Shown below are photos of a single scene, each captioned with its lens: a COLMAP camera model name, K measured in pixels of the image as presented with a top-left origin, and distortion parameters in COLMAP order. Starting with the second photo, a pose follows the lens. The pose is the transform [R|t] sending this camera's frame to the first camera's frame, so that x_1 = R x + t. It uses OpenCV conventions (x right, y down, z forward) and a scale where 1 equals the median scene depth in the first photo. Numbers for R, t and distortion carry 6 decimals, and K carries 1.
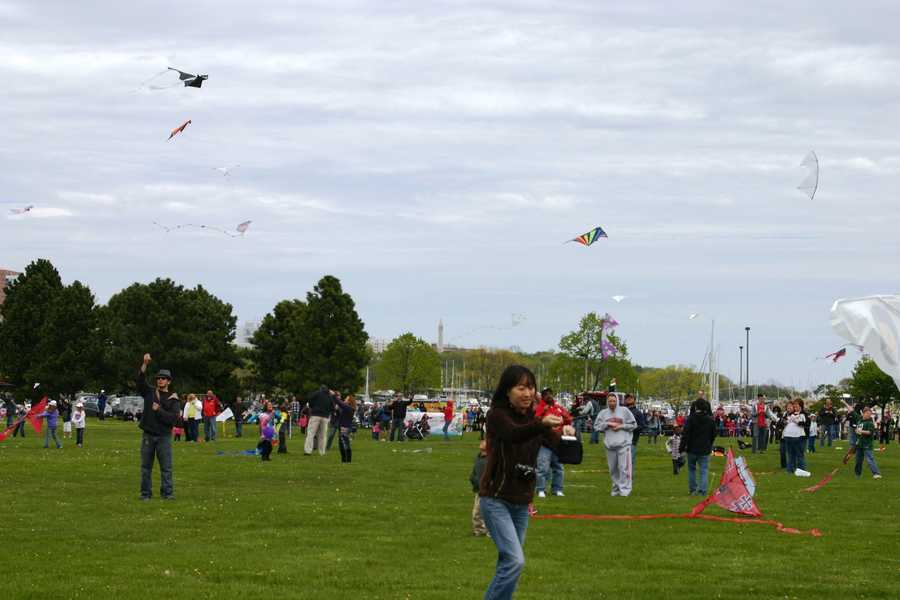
lens RADIAL K [[1358.8, 0, 450.0], [0, 1358.8, 300.0], [0, 0, 1]] dist [-0.097720, 0.059086]
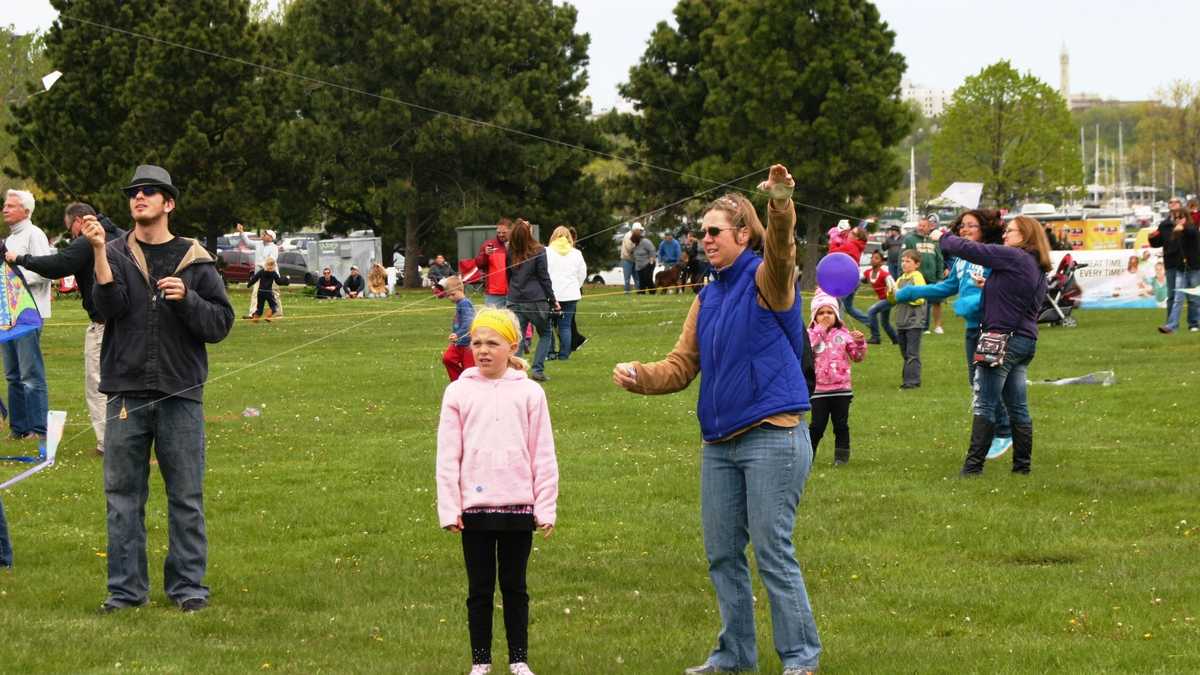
lens RADIAL K [[4703.0, 0, 600.0], [0, 4703.0, 337.5], [0, 0, 1]] dist [0.169966, 0.137267]
pose [[0.991460, -0.037110, -0.125021, 0.022488], [0.048908, 0.994495, 0.092665, -0.027954], [0.120894, -0.097988, 0.987817, -0.420938]]
